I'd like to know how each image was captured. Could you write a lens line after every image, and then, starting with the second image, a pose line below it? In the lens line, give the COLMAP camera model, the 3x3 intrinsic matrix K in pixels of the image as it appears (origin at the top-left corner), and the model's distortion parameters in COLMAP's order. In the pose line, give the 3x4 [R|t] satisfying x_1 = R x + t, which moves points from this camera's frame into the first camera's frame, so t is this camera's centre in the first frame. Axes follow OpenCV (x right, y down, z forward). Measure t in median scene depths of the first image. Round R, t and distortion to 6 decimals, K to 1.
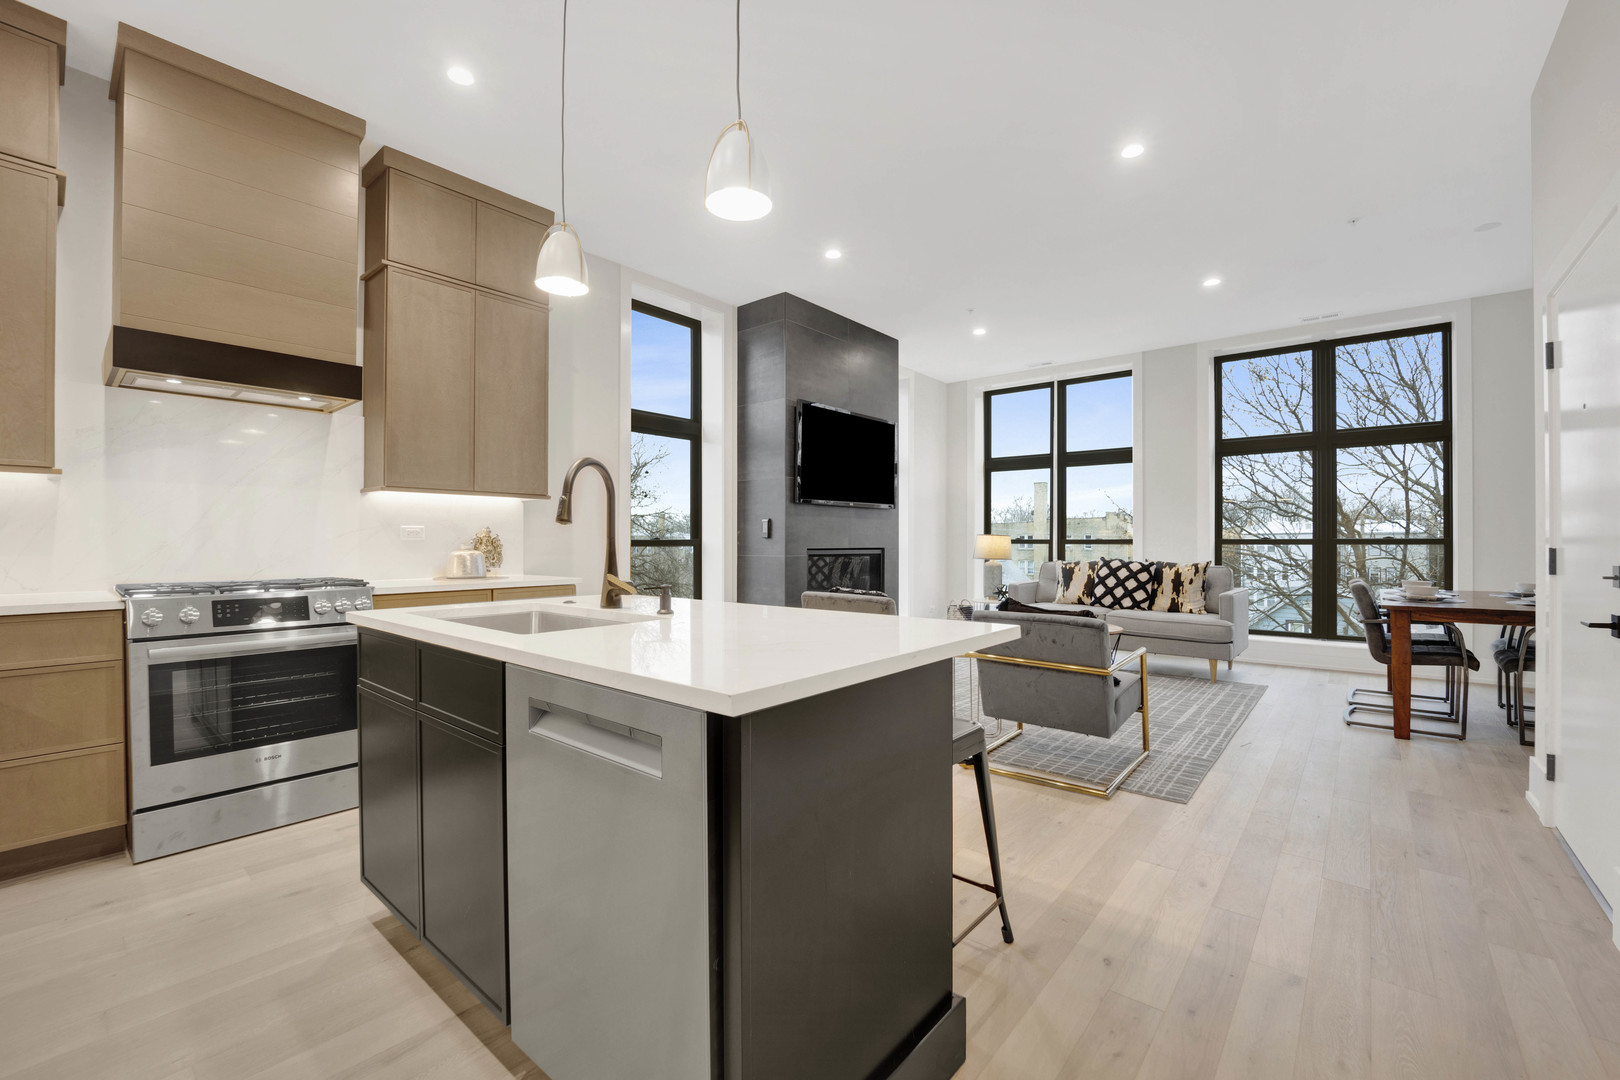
lens RADIAL K [[673.2, 0, 792.1], [0, 673.2, 551.2], [0, 0, 1]] dist [-0.022767, 0.000028]
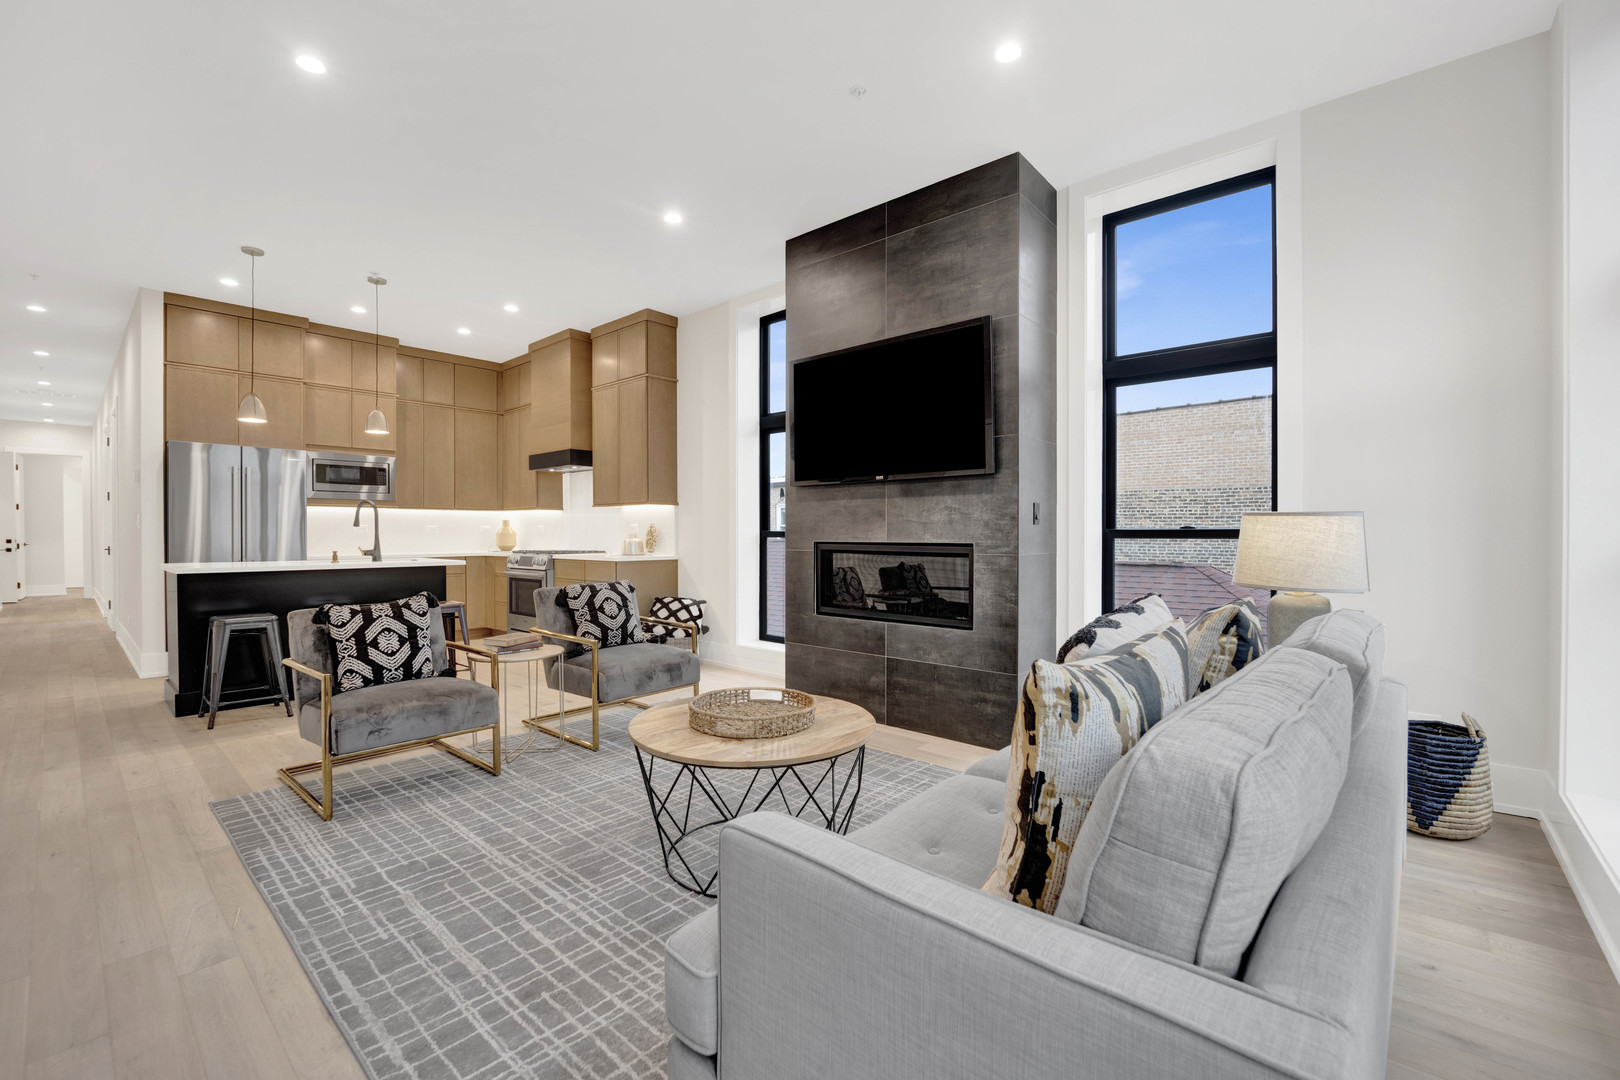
lens RADIAL K [[673.2, 0, 794.8], [0, 673.2, 539.3], [0, 0, 1]] dist [-0.022767, 0.000028]
pose [[-0.013294, 0.009059, -0.999871, 0.752083], [-0.013106, 0.999871, 0.009233, -0.012960], [0.999826, 0.013227, -0.013174, 0.910342]]
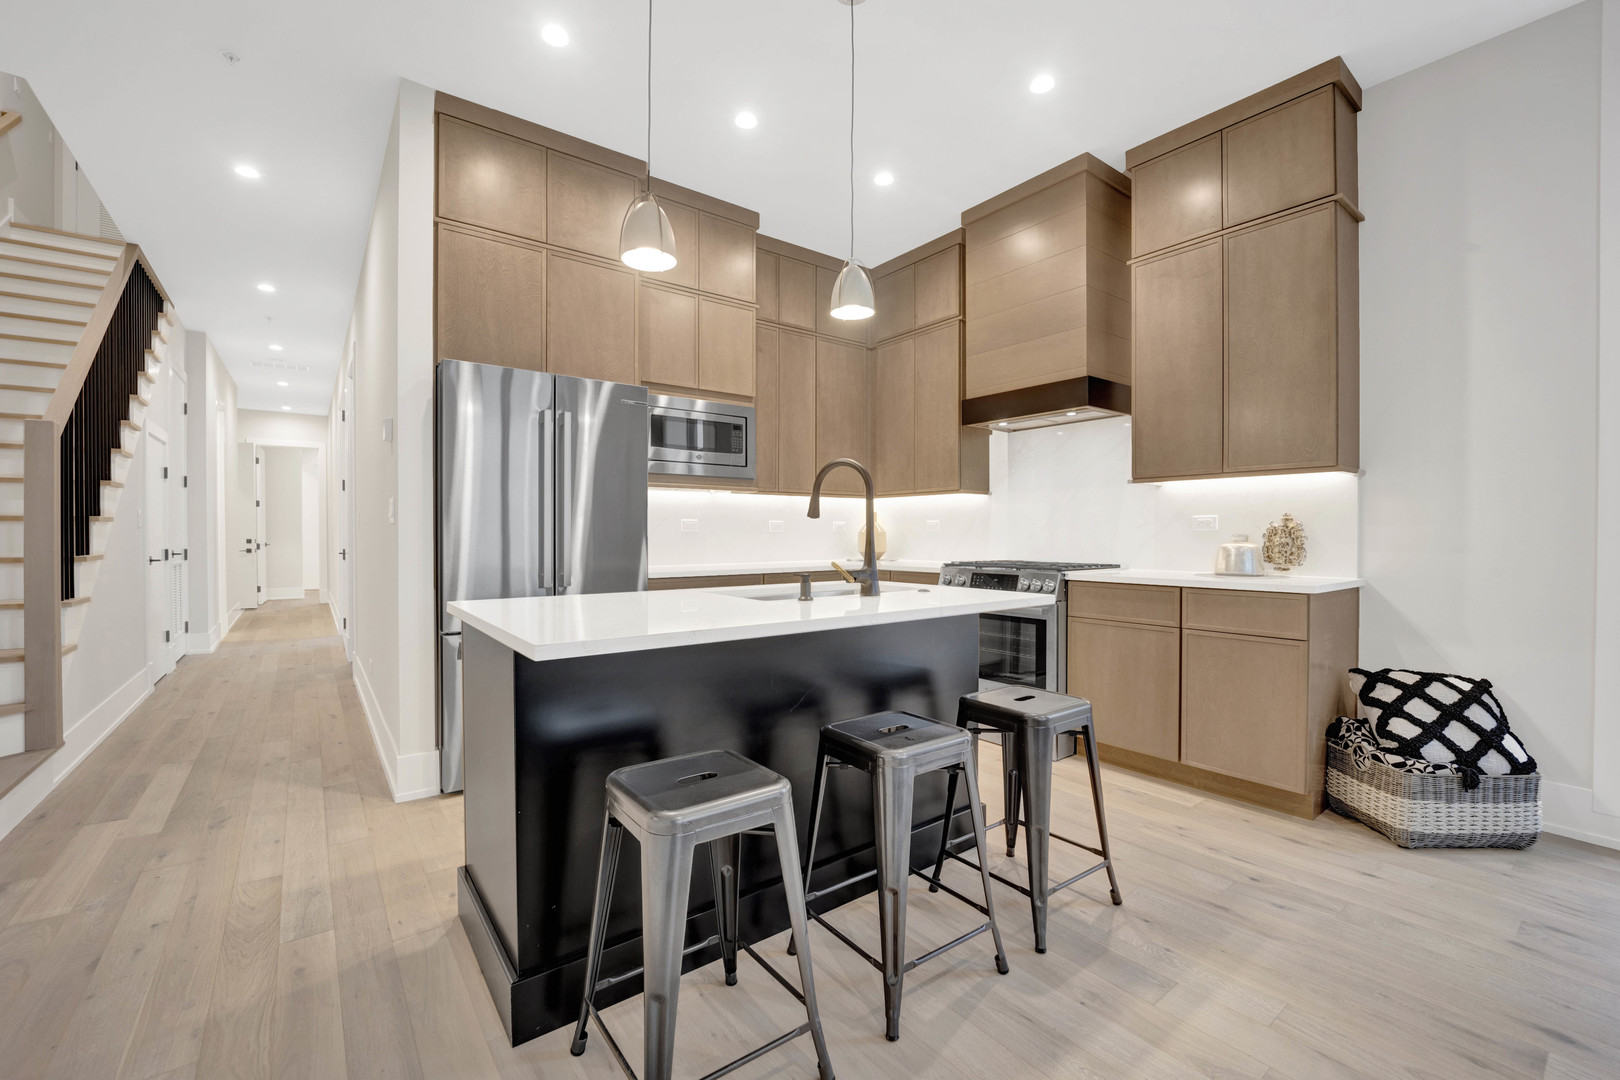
lens RADIAL K [[673.2, 0, 805.0], [0, 673.2, 539.2], [0, 0, 1]] dist [-0.022767, 0.000028]
pose [[-0.212380, 0.008280, -0.977152, 0.289115], [-0.013550, 0.999843, 0.011417, -0.005393], [0.977093, 0.015665, -0.212235, 0.410882]]
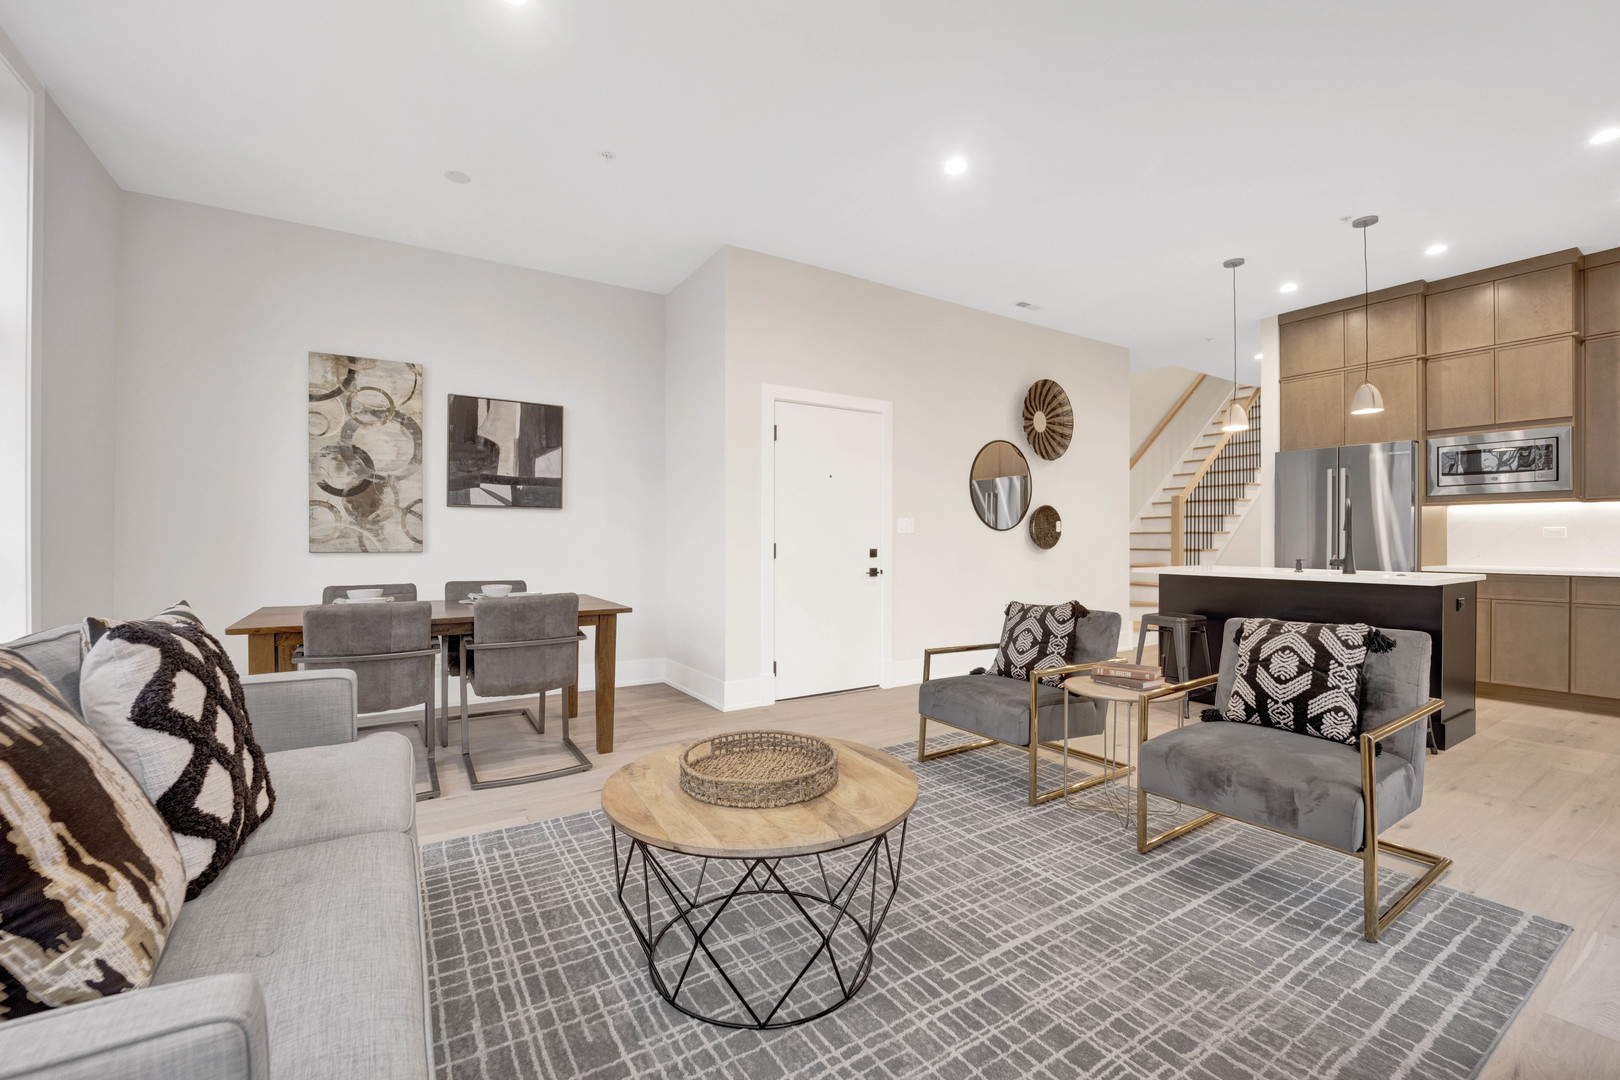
lens RADIAL K [[673.2, 0, 821.4], [0, 673.2, 539.6], [0, 0, 1]] dist [-0.022767, 0.000028]
pose [[-0.962743, -0.001097, 0.270415, 0.243529], [0.002714, 0.999902, 0.013718, -0.015694], [-0.270403, 0.013941, -0.962646, 1.169045]]
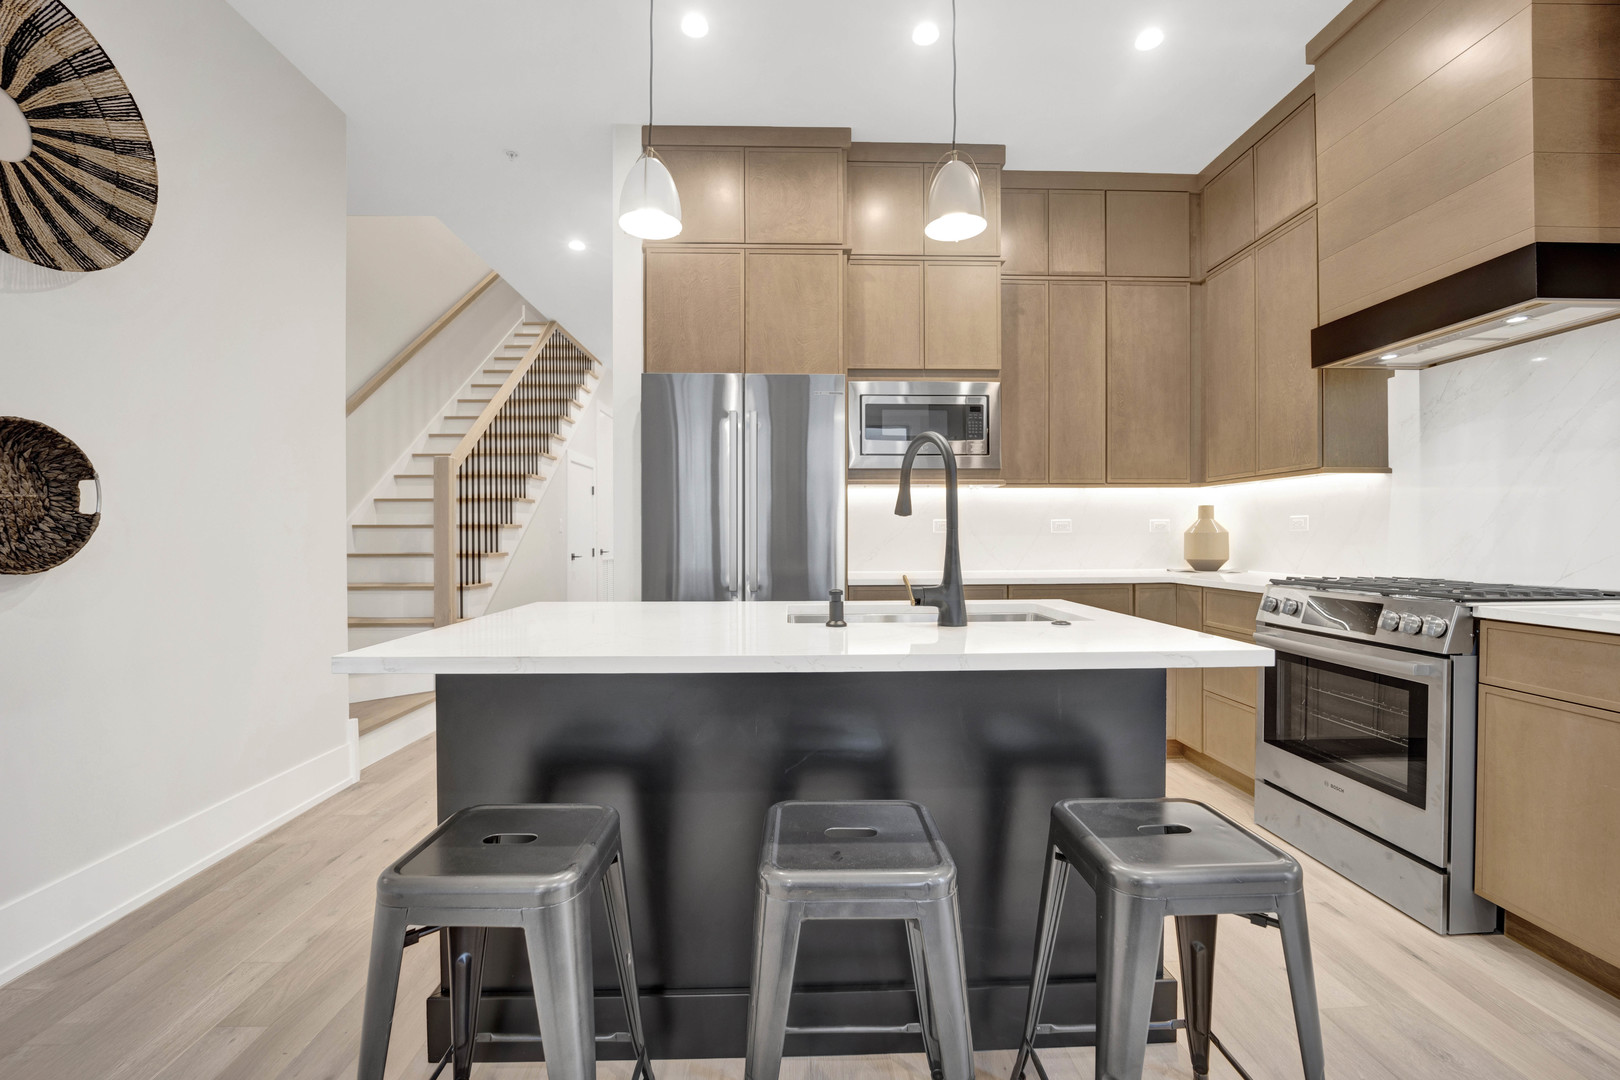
lens RADIAL K [[673.2, 0, 801.1], [0, 673.2, 543.7], [0, 0, 1]] dist [-0.022767, 0.000028]
pose [[-0.739351, 0.011007, -0.673231, 0.130196], [-0.005118, 0.999746, 0.021965, -0.007176], [0.673301, 0.019685, -0.739106, 0.522150]]
